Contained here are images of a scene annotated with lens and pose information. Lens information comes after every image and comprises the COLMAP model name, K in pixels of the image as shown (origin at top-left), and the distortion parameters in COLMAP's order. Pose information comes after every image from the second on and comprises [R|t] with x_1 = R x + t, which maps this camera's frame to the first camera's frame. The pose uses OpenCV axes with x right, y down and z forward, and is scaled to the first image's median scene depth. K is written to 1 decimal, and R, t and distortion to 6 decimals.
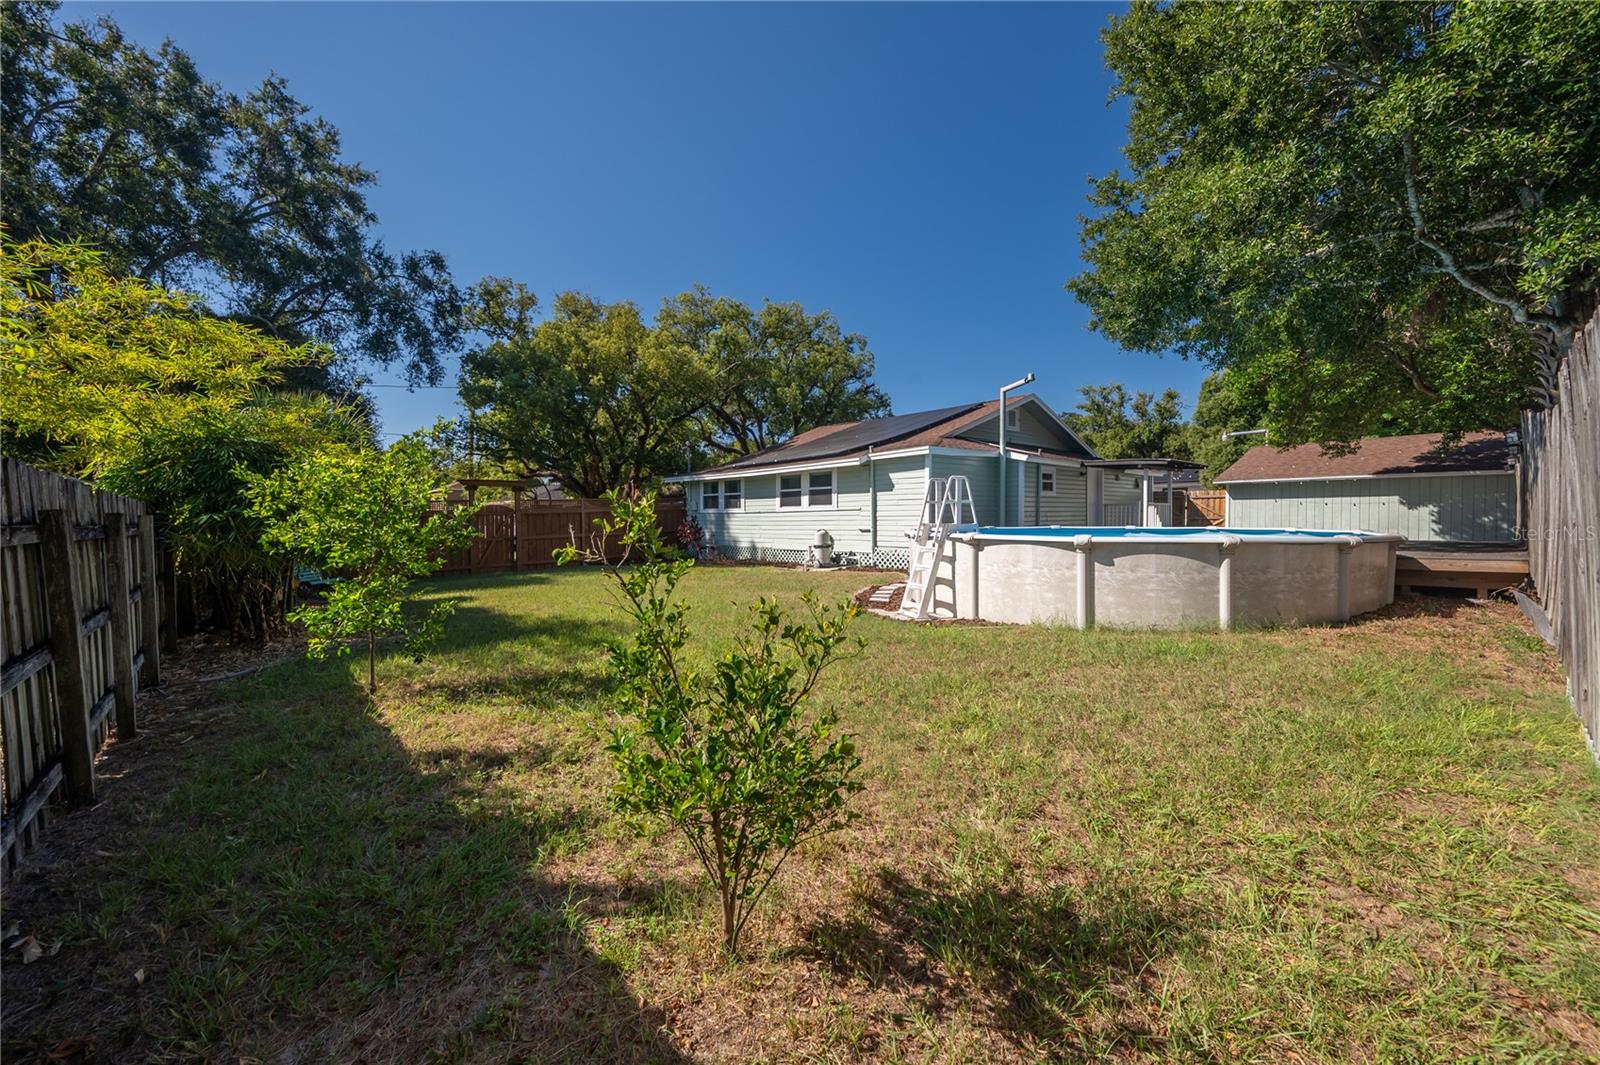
lens RADIAL K [[626.9, 0, 798.3], [0, 626.9, 526.8], [0, 0, 1]] dist [-0.001769, -0.000397]
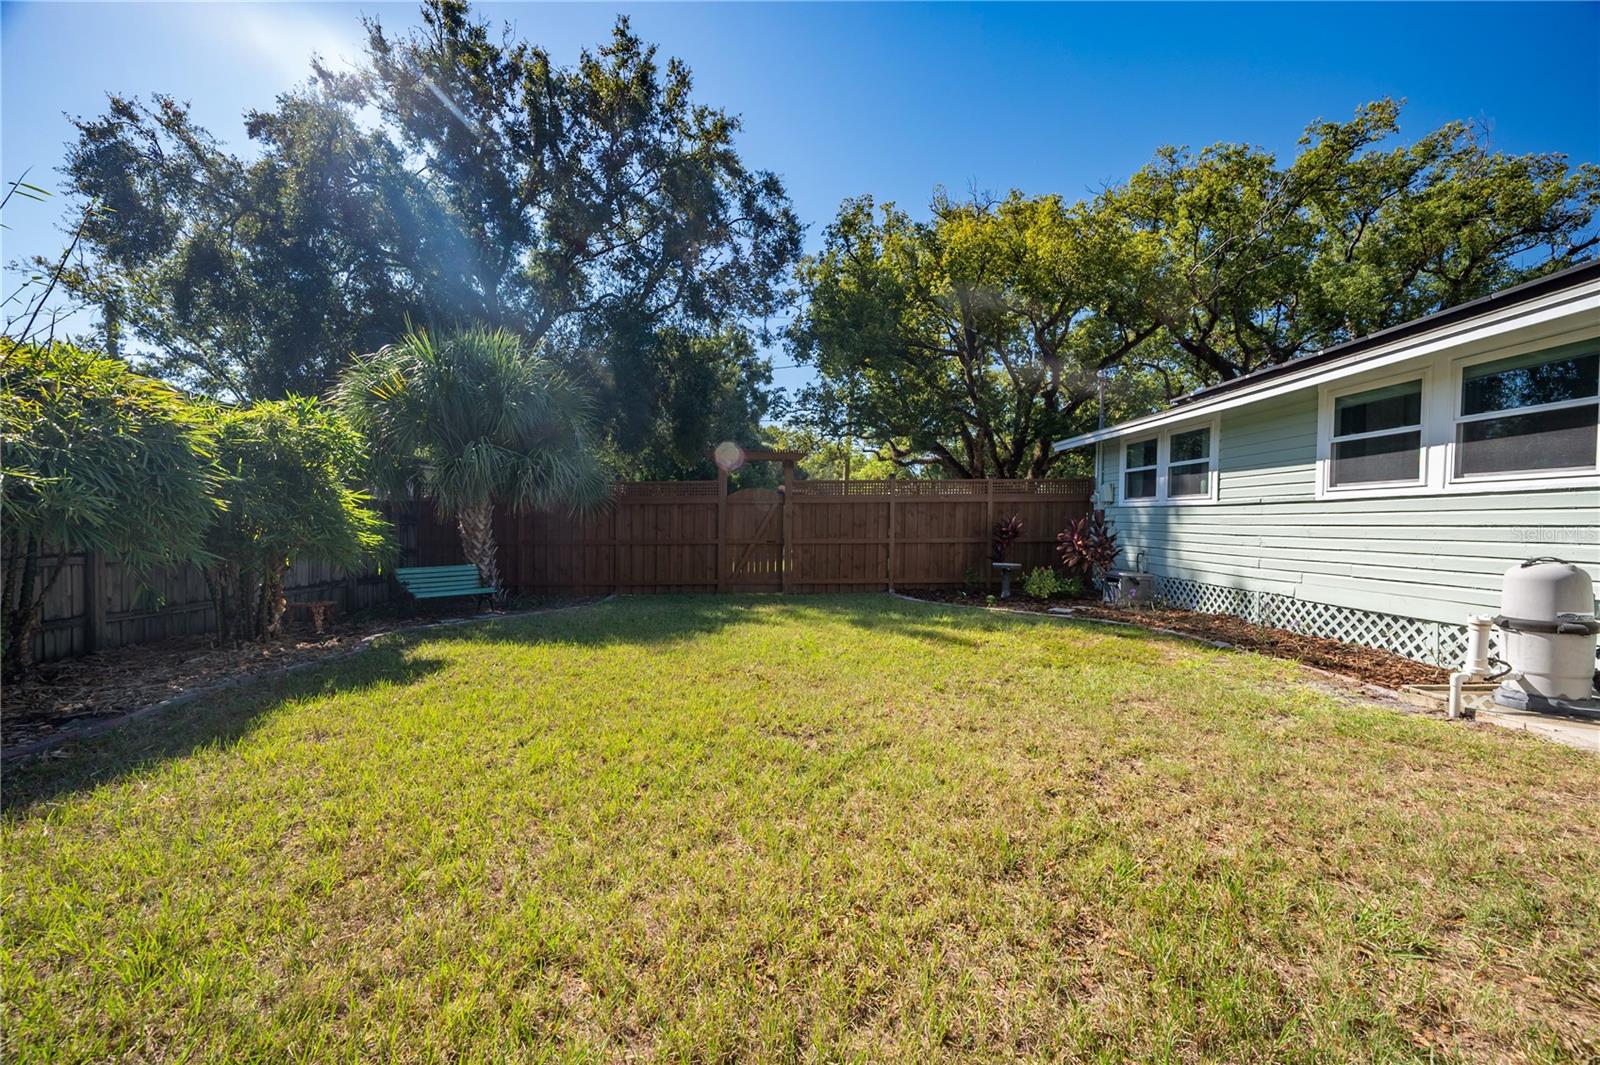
lens RADIAL K [[626.9, 0, 798.3], [0, 626.9, 526.8], [0, 0, 1]] dist [-0.001769, -0.000397]
pose [[0.751092, 0.031905, -0.659426, -0.021573], [-0.037759, 0.999273, 0.005340, 0.001011], [0.659116, 0.020888, 0.751751, 0.554689]]
